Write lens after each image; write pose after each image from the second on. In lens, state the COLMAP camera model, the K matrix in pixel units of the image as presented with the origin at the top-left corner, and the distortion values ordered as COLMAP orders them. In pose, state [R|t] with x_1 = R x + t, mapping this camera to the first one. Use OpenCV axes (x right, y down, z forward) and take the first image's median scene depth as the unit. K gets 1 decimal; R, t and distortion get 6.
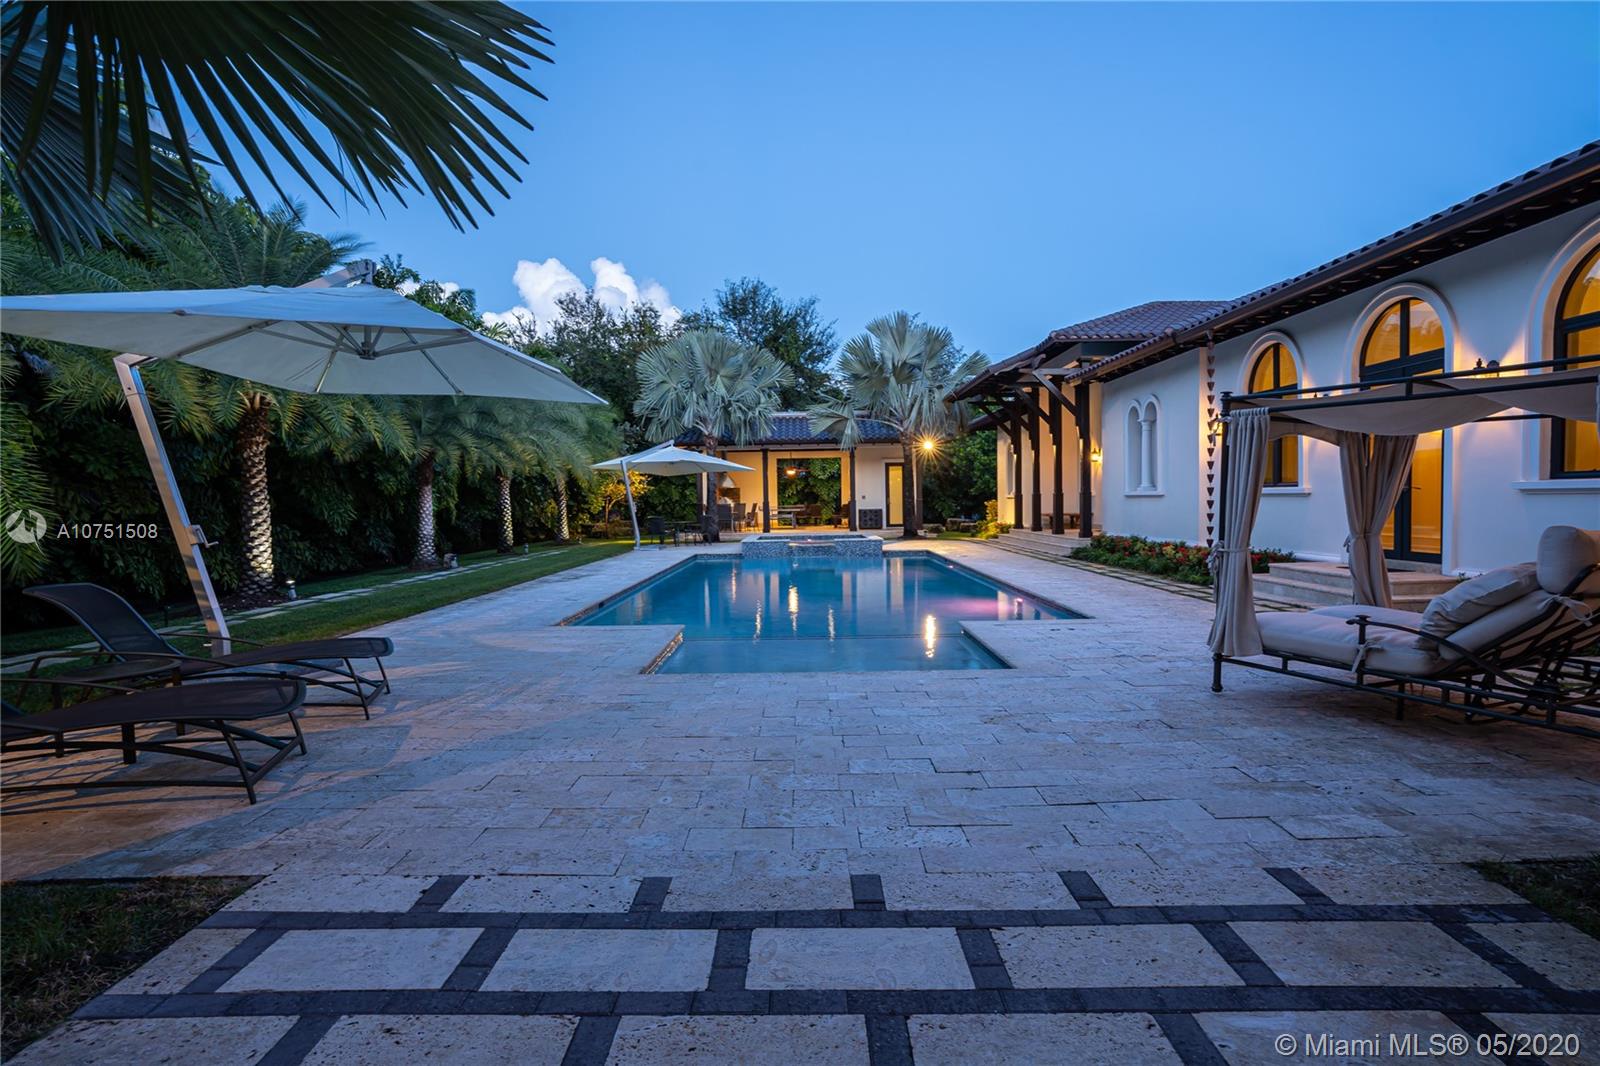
lens RADIAL K [[760.5, 0, 779.0], [0, 760.5, 543.5], [0, 0, 1]] dist [-0.008021, -0.000096]
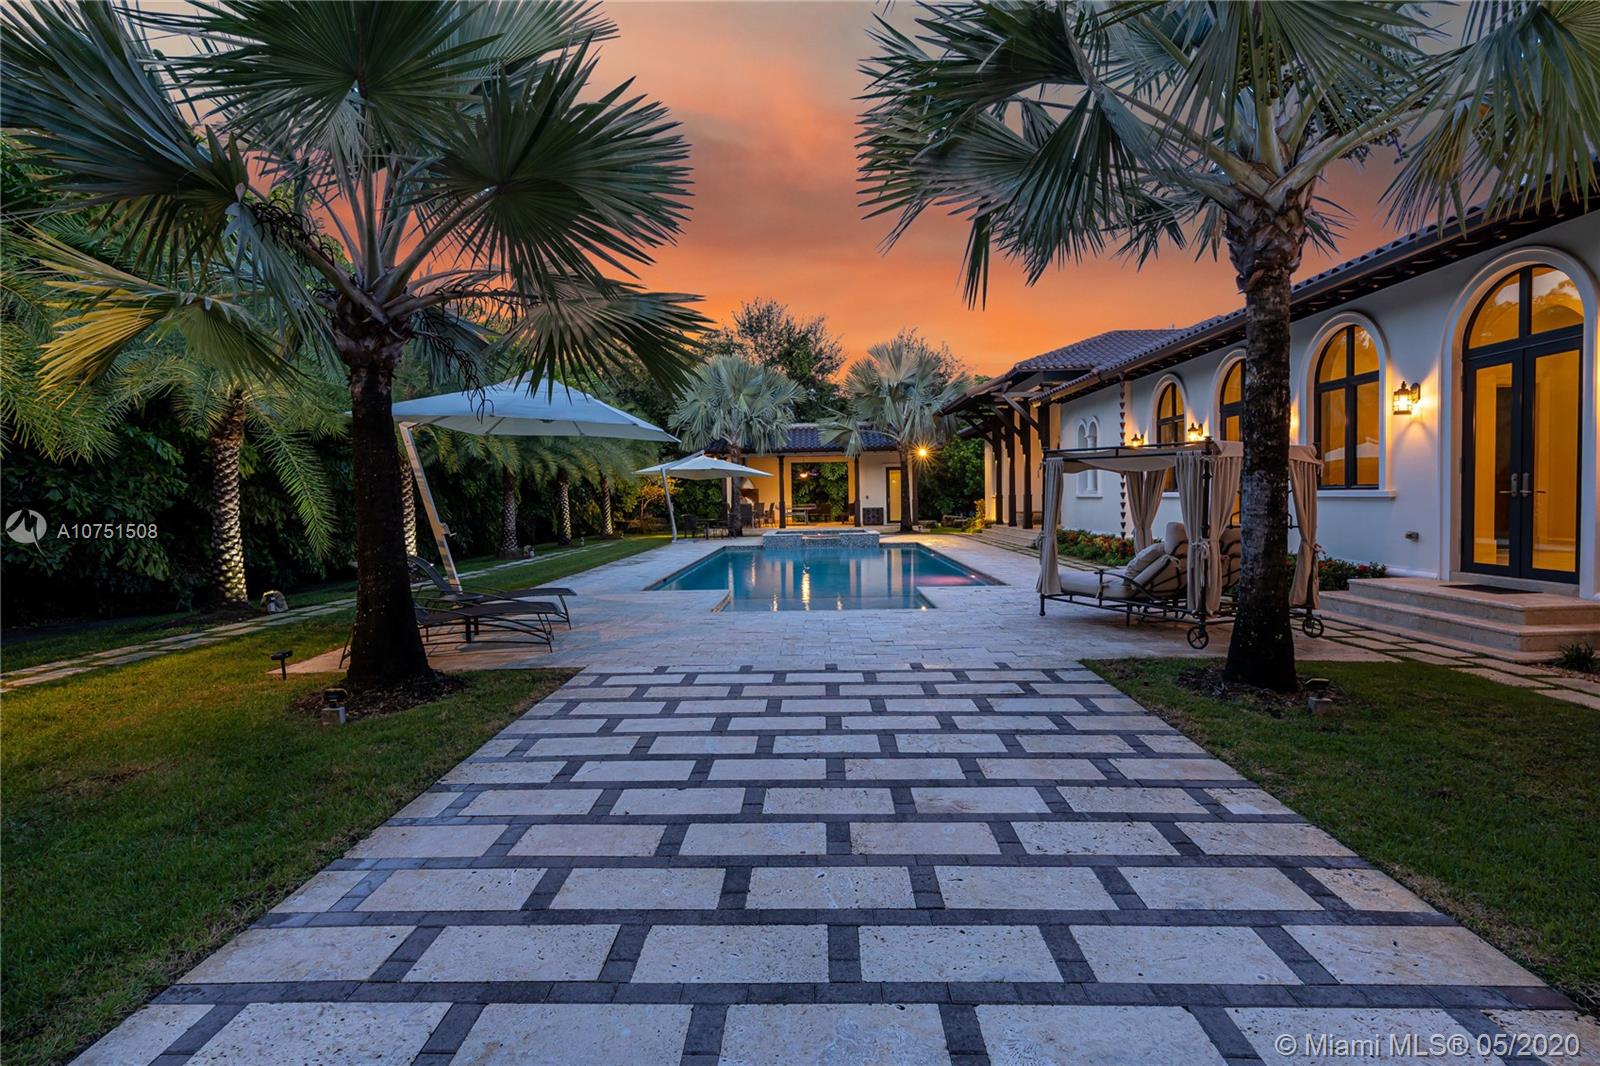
lens RADIAL K [[760.5, 0, 796.2], [0, 760.5, 541.0], [0, 0, 1]] dist [-0.008021, -0.000096]
pose [[0.999982, -0.002348, 0.005607, -0.002284], [0.002339, 0.999996, 0.001707, 0.003510], [-0.005611, -0.001694, 0.999983, -0.172984]]
